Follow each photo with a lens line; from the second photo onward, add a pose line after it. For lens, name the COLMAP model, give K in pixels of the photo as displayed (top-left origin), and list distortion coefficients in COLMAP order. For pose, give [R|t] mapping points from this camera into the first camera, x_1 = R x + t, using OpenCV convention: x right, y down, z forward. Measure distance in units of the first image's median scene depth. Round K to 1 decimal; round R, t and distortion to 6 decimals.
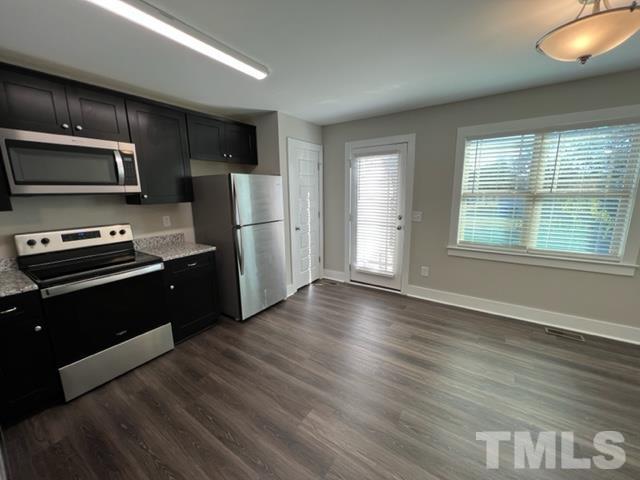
lens RADIAL K [[253.6, 0, 318.0], [0, 253.6, 238.8], [0, 0, 1]] dist [-0.004452, 0.000499]
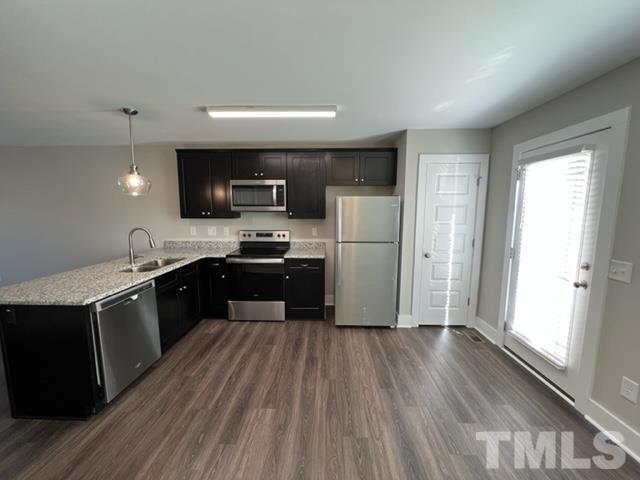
lens RADIAL K [[253.6, 0, 320.2], [0, 253.6, 239.1], [0, 0, 1]] dist [-0.004452, 0.000499]
pose [[0.541419, 0.117786, -0.832462, 0.546608], [-0.167202, 0.985445, 0.030686, -0.075616], [0.823960, 0.122576, 0.553232, 0.270859]]
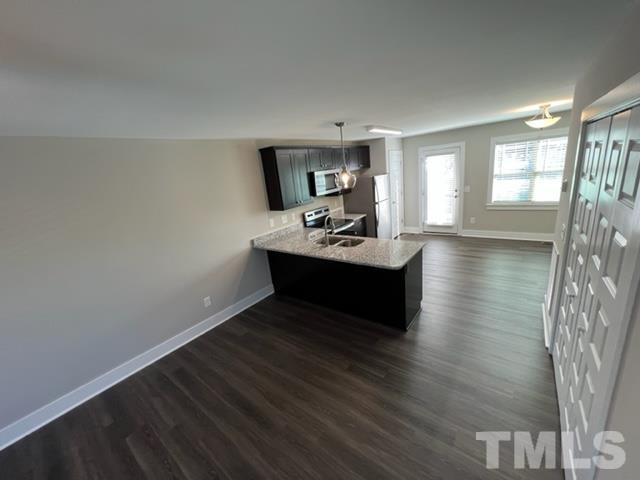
lens RADIAL K [[253.6, 0, 317.0], [0, 253.6, 239.0], [0, 0, 1]] dist [-0.004452, 0.000499]
pose [[0.992893, -0.074453, -0.092845, -0.572111], [0.082045, 0.993345, 0.080831, 0.031555], [0.086209, -0.087874, 0.992394, -0.973107]]
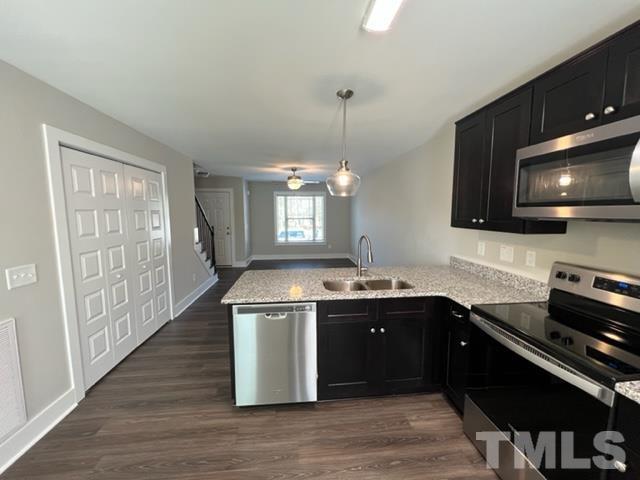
lens RADIAL K [[253.6, 0, 320.2], [0, 253.6, 239.0], [0, 0, 1]] dist [-0.004452, 0.000499]
pose [[-0.764972, 0.084302, -0.638522, -0.012289], [-0.107161, 0.960918, 0.255250, -0.150549], [0.635086, 0.263684, -0.726042, 0.718707]]
